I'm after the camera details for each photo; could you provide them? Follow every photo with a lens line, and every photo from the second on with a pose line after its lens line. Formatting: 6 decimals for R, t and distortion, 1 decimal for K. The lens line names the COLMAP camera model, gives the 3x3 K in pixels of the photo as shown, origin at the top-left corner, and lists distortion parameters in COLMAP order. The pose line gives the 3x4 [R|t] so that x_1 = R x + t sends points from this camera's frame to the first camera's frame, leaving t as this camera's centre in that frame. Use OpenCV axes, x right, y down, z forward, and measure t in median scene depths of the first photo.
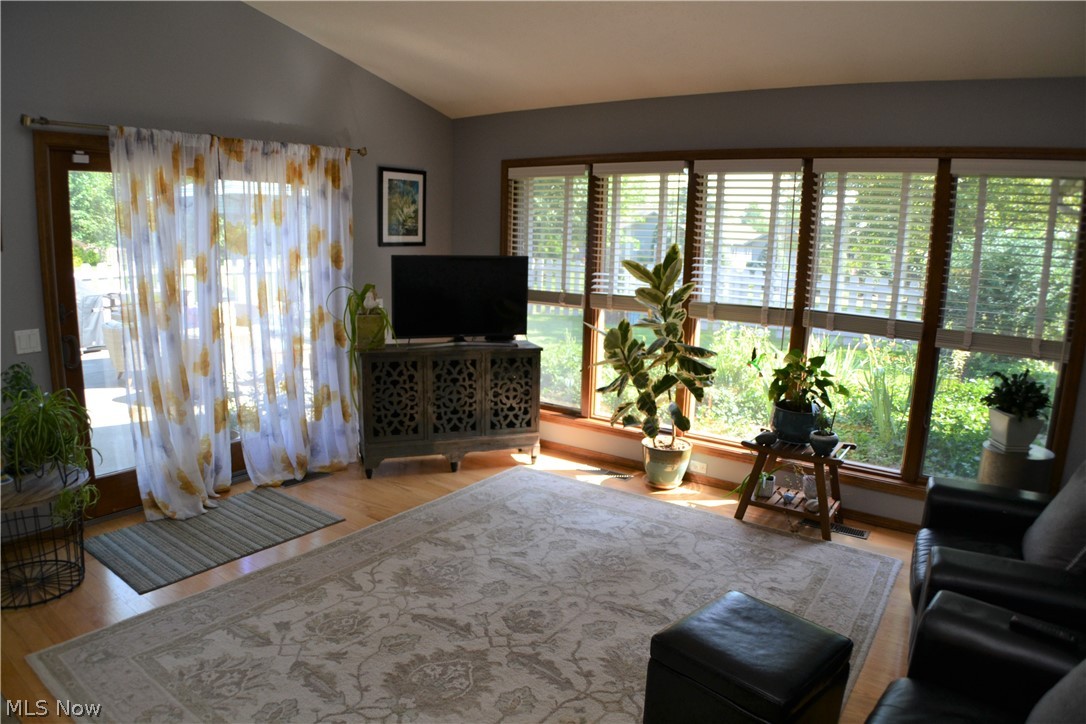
lens RADIAL K [[690.8, 0, 536.0], [0, 690.8, 374.3], [0, 0, 1]] dist [-0.164721, 0.040530]
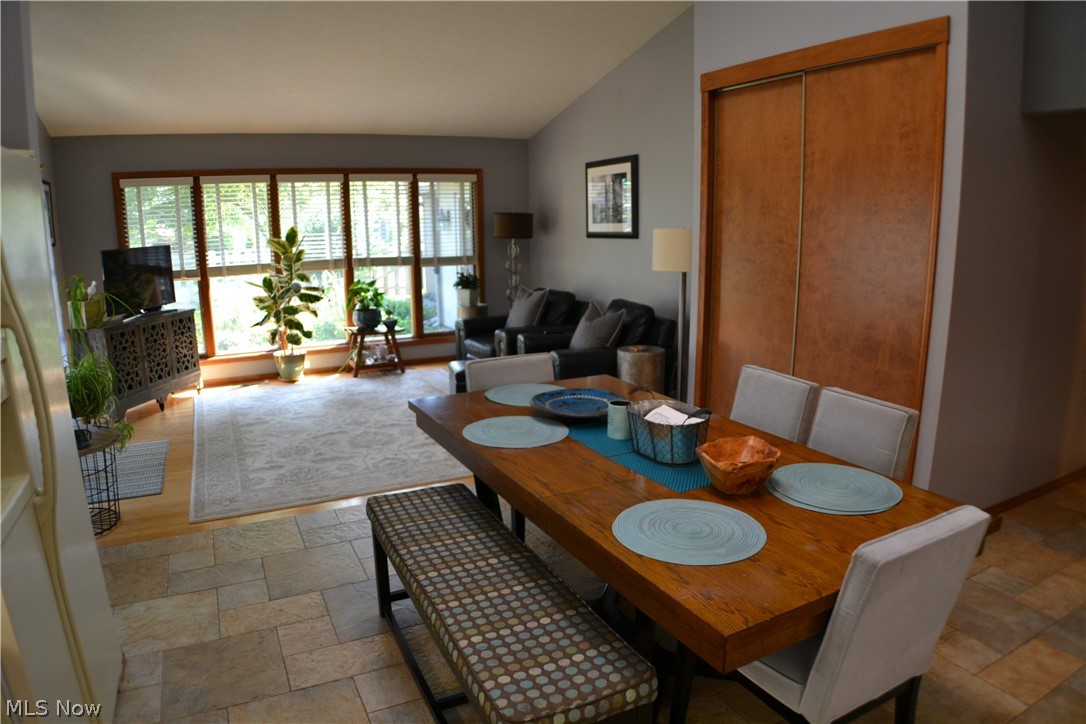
lens RADIAL K [[690.8, 0, 536.0], [0, 690.8, 374.3], [0, 0, 1]] dist [-0.164721, 0.040530]
pose [[0.468072, -0.223021, 0.855085, -0.943913], [0.196925, 0.969622, 0.145097, 0.036113], [-0.861469, 0.100472, 0.497772, -0.276982]]
